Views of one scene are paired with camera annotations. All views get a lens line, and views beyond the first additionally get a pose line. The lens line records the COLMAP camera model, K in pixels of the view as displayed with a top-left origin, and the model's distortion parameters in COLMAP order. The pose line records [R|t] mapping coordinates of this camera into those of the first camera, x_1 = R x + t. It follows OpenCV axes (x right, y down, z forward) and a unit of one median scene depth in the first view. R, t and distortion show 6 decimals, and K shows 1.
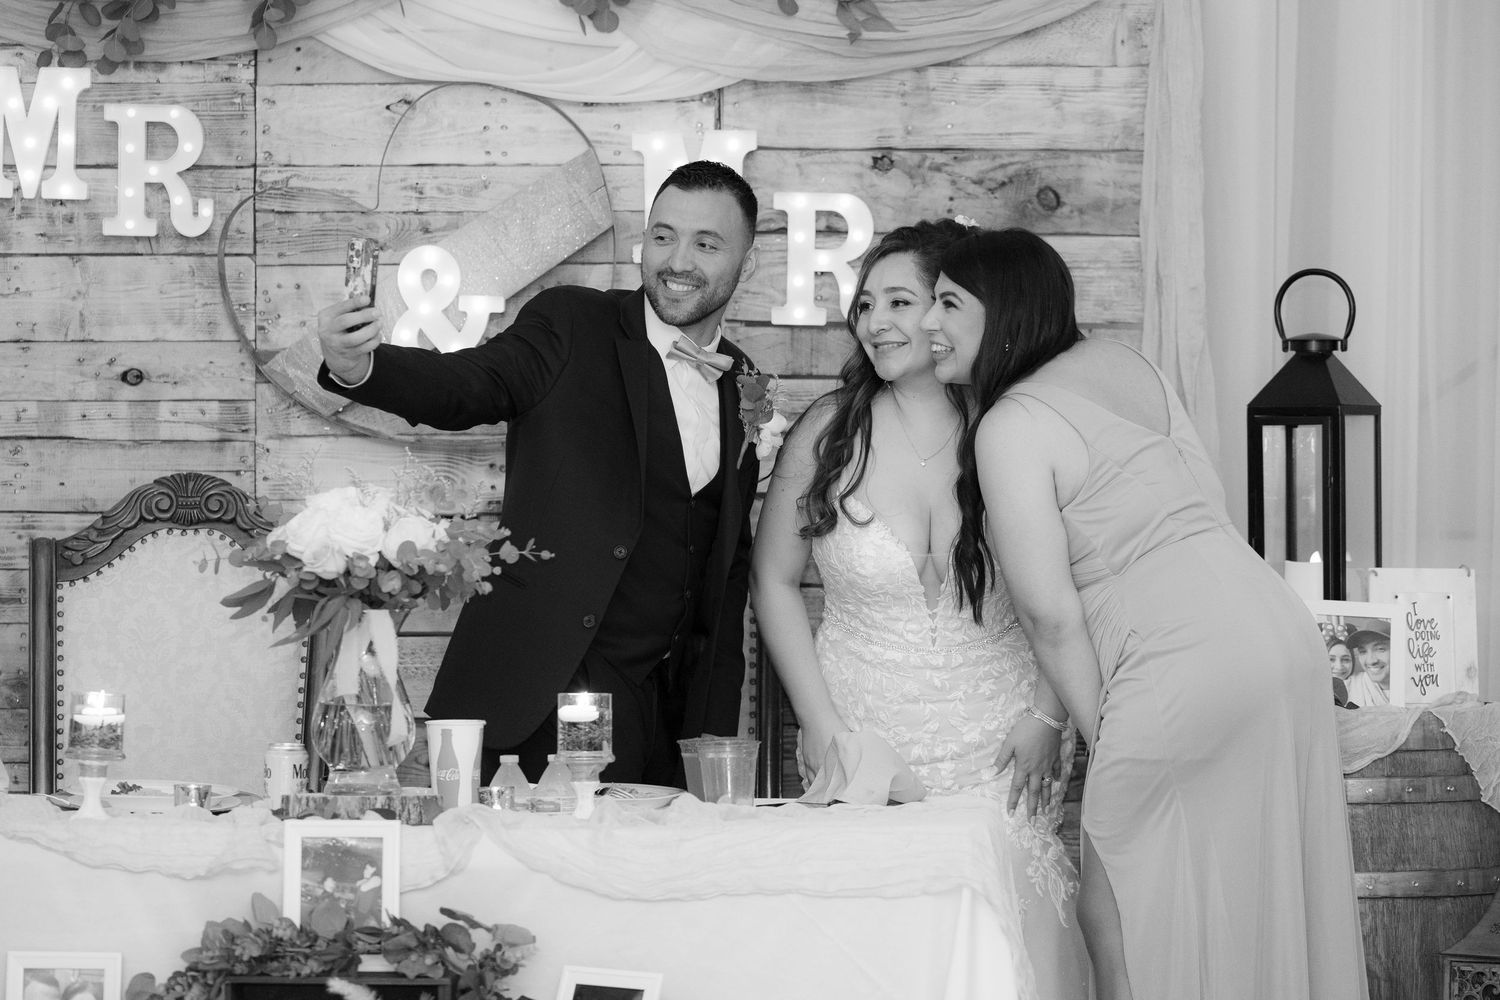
lens RADIAL K [[8631.7, 0, 750.1], [0, 8631.7, 500.1], [0, 0, 1]] dist [0.000780, 0.000000]
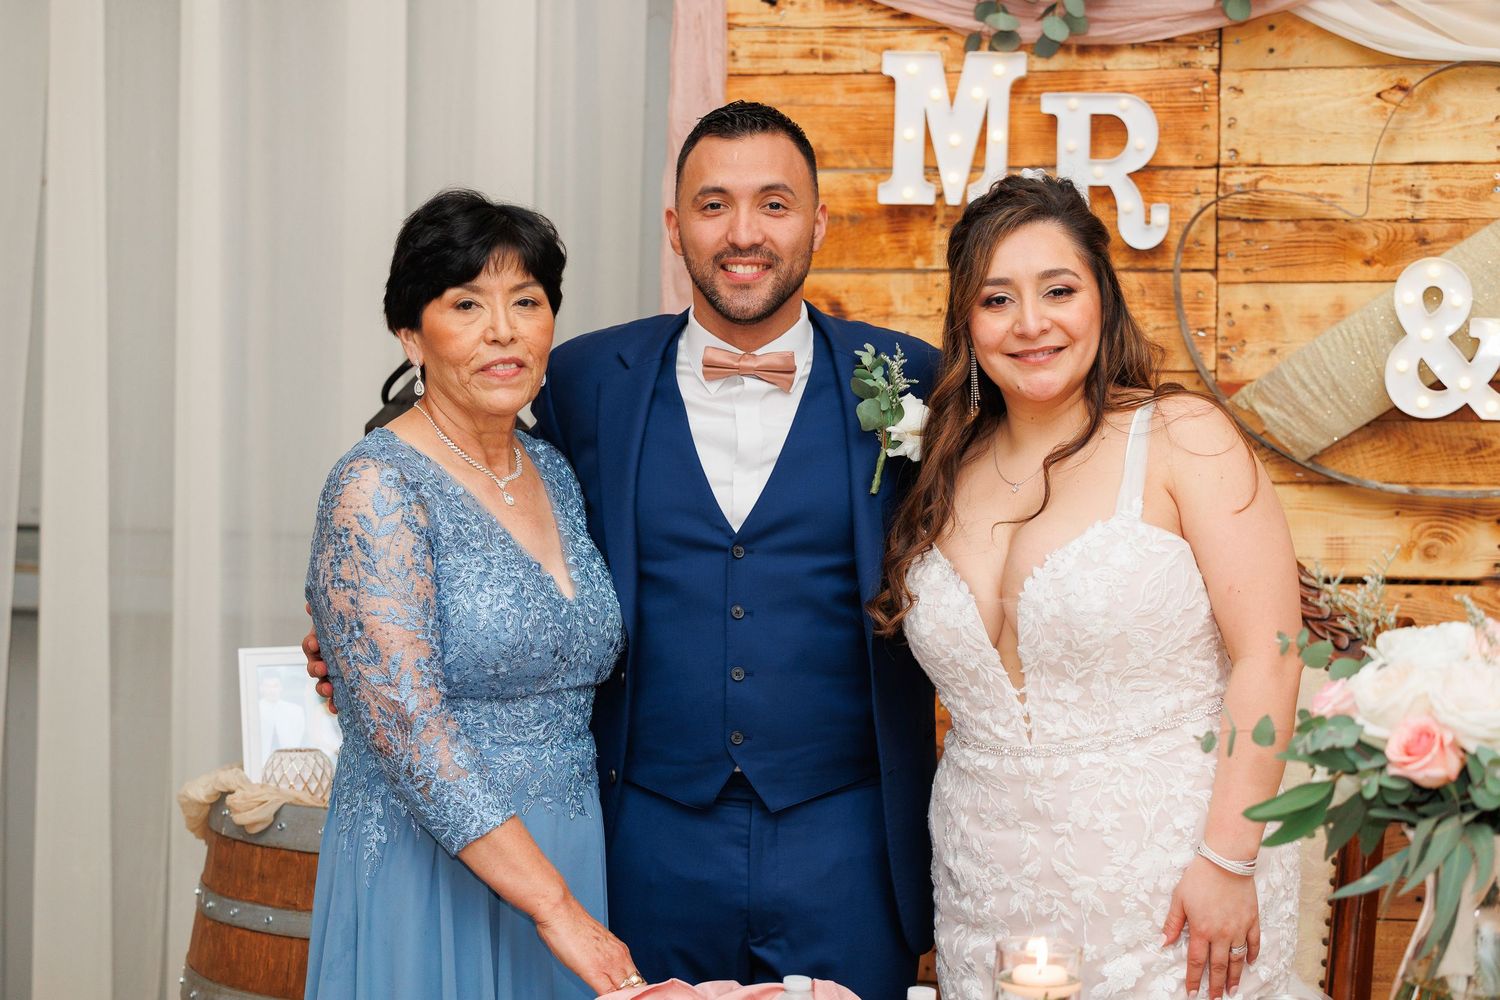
lens RADIAL K [[3030.8, 0, 750.1], [0, 3030.8, 499.2], [0, 0, 1]] dist [0.003849, 0.000000]
pose [[0.987121, 0.011450, -0.159562, -0.054869], [-0.006460, 0.999475, 0.031760, -0.015024], [0.159842, -0.030320, 0.986677, 0.696378]]
